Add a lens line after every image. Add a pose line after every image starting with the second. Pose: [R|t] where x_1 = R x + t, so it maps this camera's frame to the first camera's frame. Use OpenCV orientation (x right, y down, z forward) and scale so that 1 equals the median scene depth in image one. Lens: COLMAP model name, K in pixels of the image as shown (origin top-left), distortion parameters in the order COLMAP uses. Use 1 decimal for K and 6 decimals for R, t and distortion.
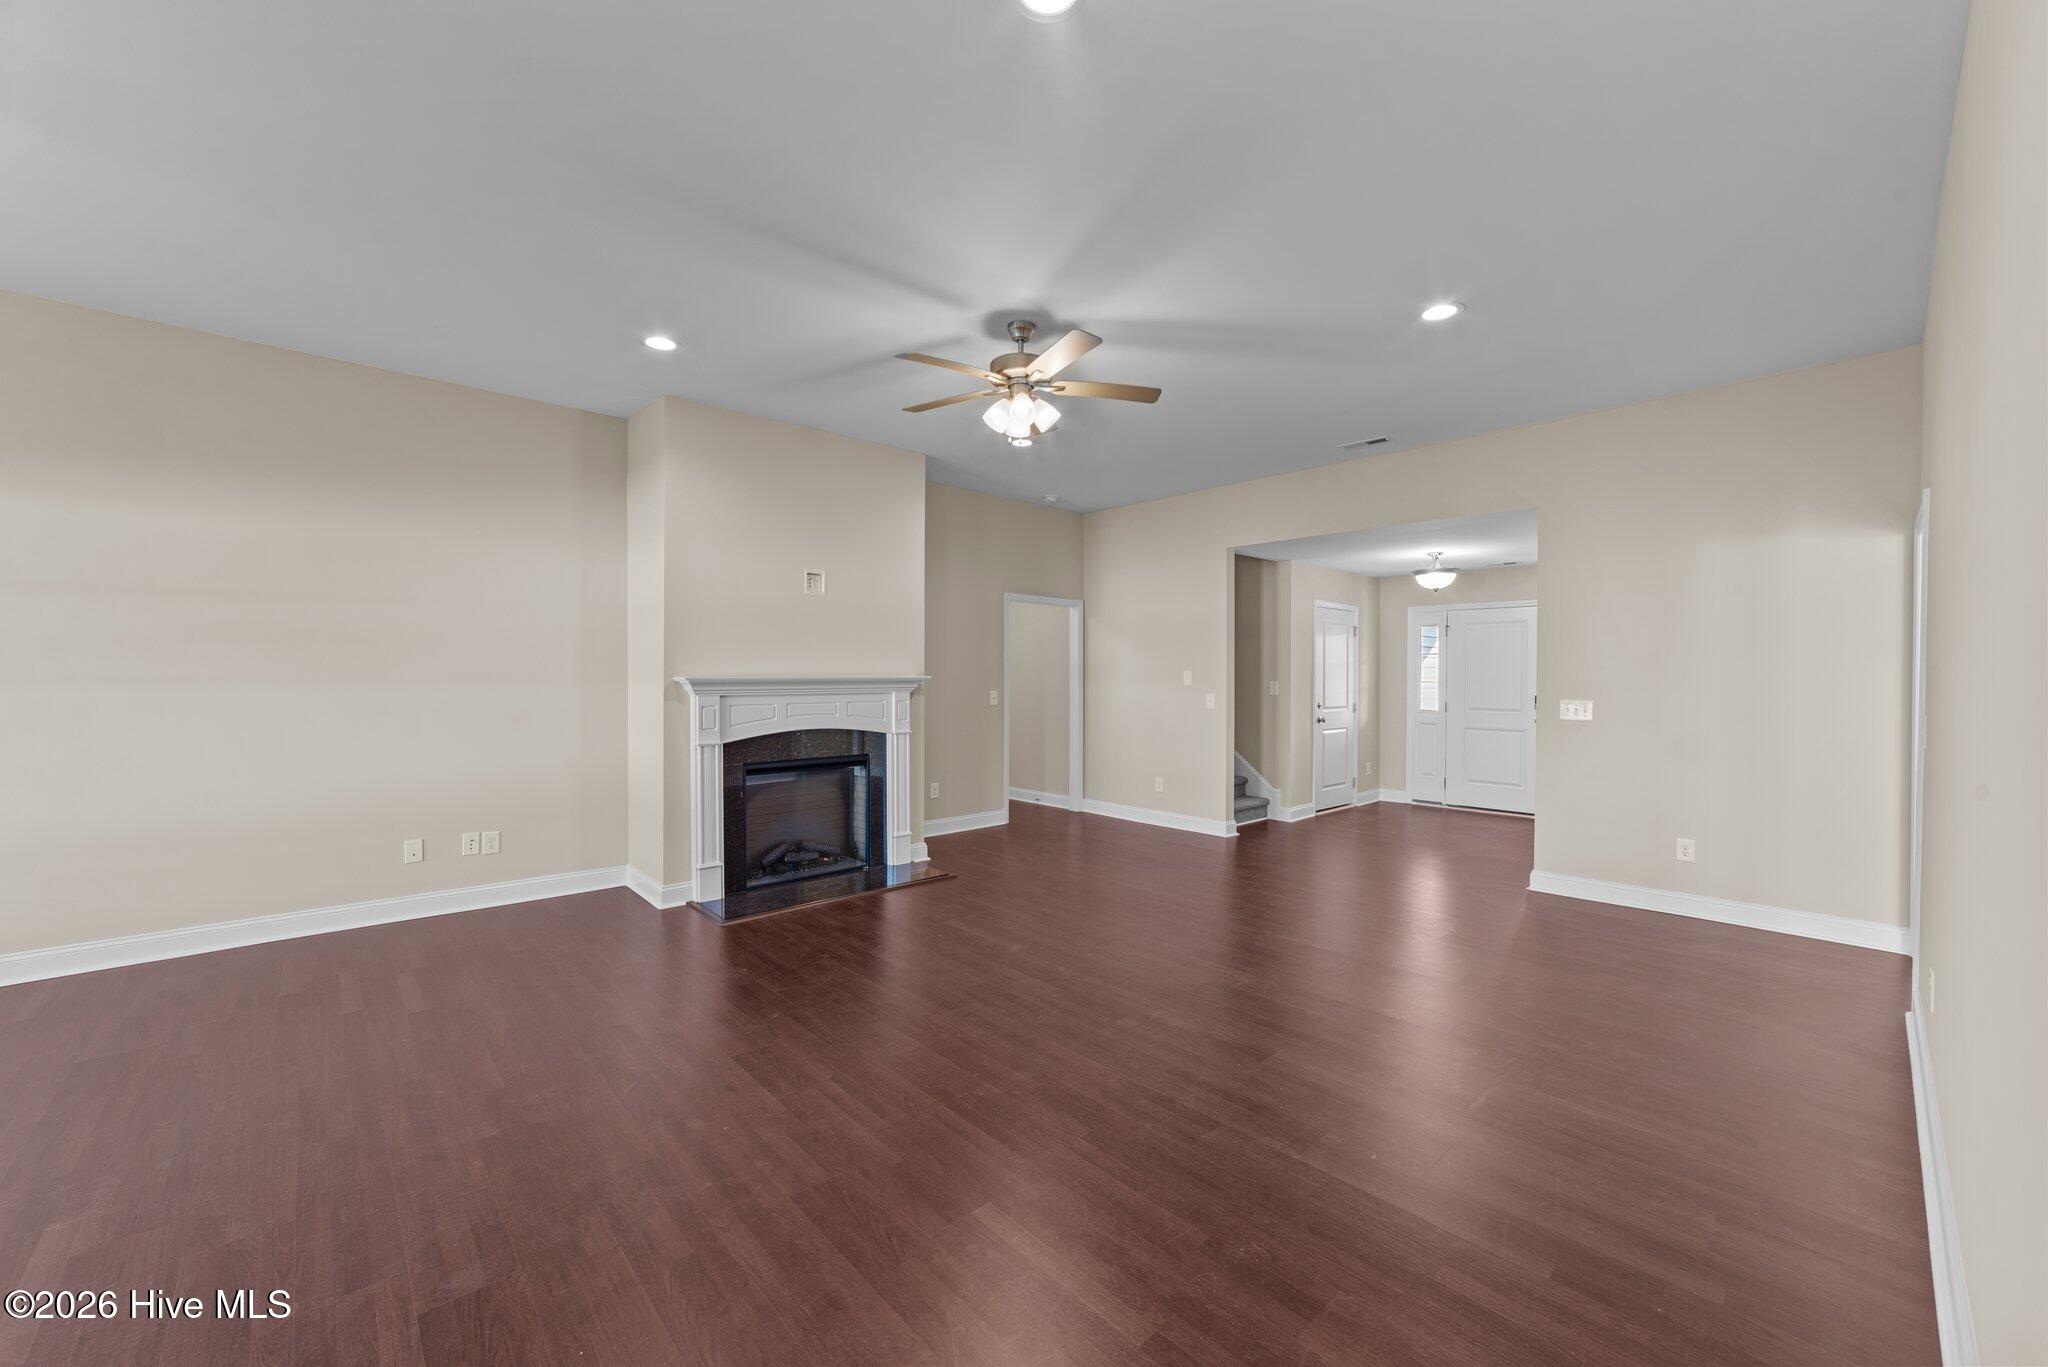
lens RADIAL K [[793.9, 0, 1020.0], [0, 793.9, 682.9], [0, 0, 1]] dist [-0.021415, 0.006551]
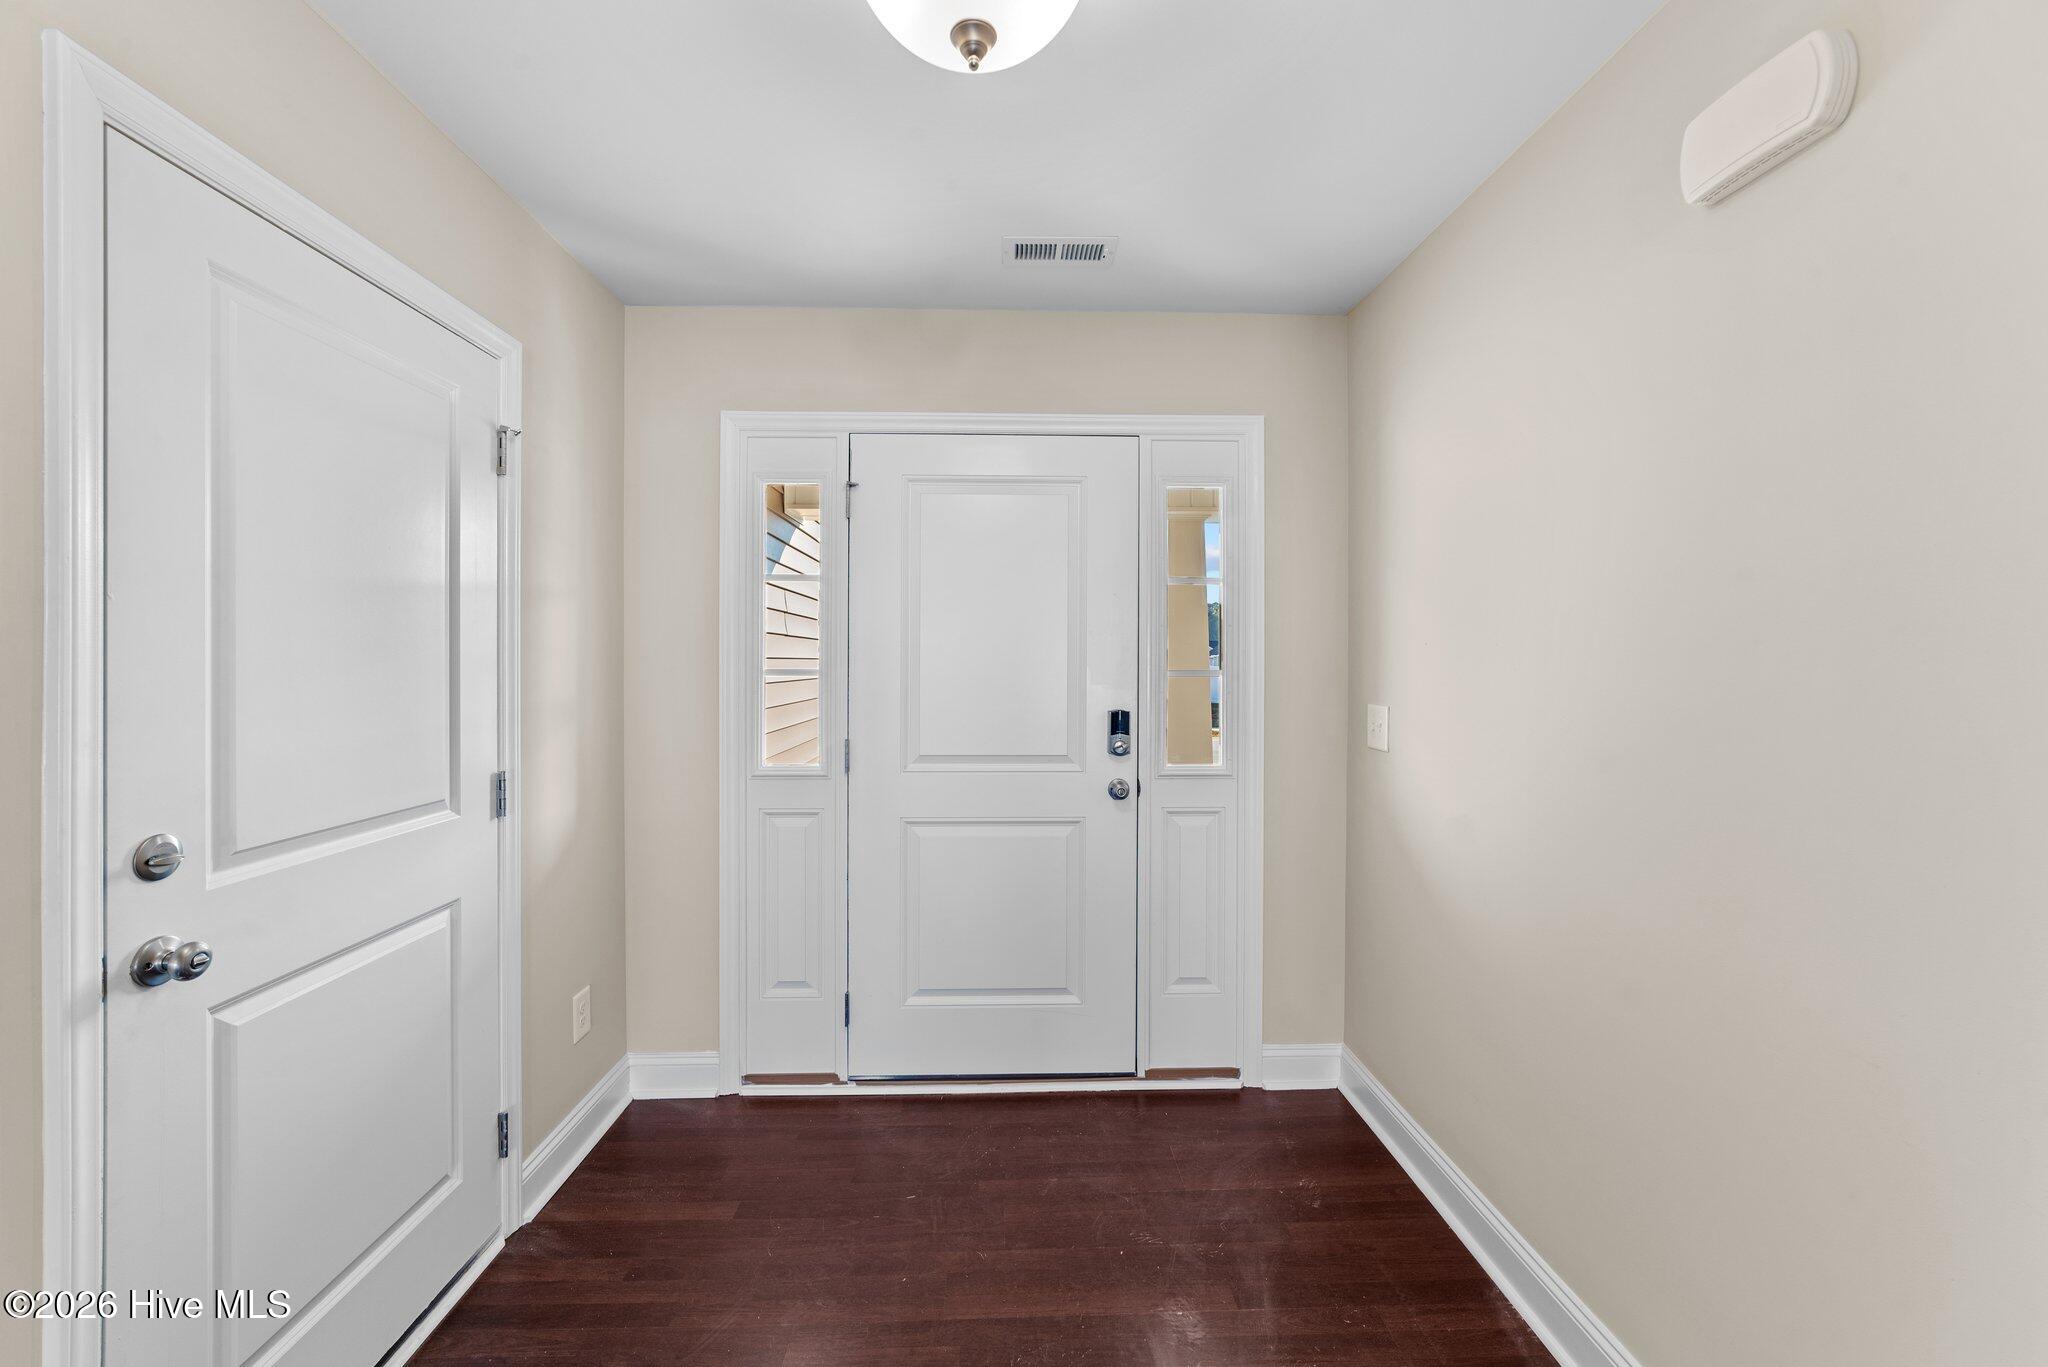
lens RADIAL K [[793.9, 0, 1015.9], [0, 793.9, 661.3], [0, 0, 1]] dist [-0.021415, 0.006551]
pose [[0.658136, -0.001514, 0.752897, 0.554928], [0.009551, 0.999934, -0.006338, -0.004097], [-0.752838, 0.011362, 0.658108, 1.177007]]
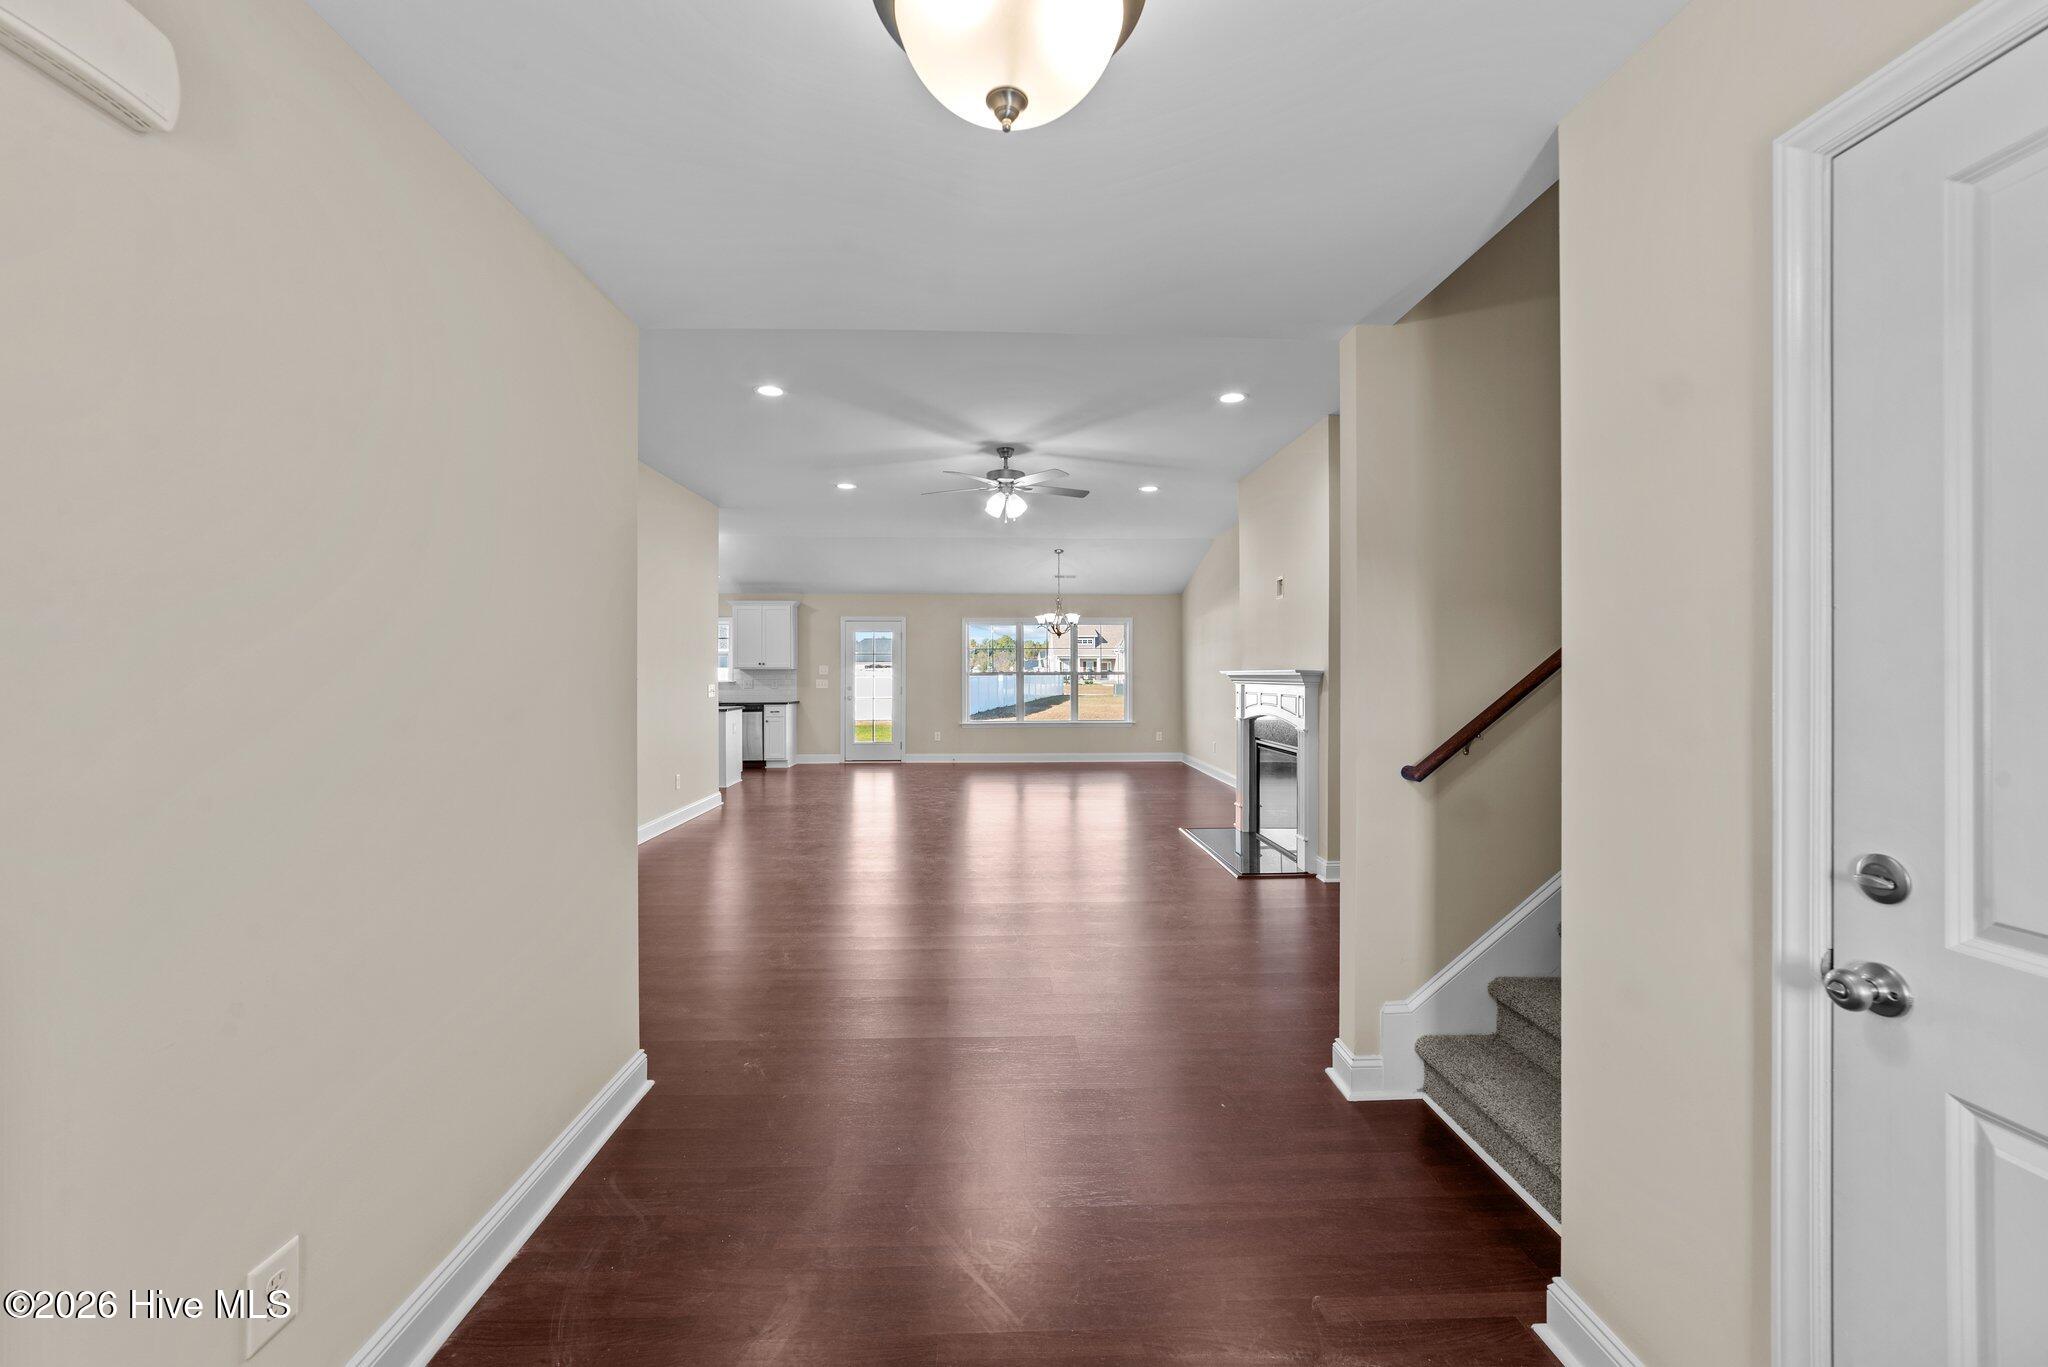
lens RADIAL K [[793.9, 0, 1030.2], [0, 793.9, 672.2], [0, 0, 1]] dist [-0.021415, 0.006551]
pose [[-0.638652, -0.001770, -0.769493, 0.831465], [-0.008343, 0.999954, 0.004625, -0.008645], [0.769450, 0.009374, -0.638638, 1.433729]]
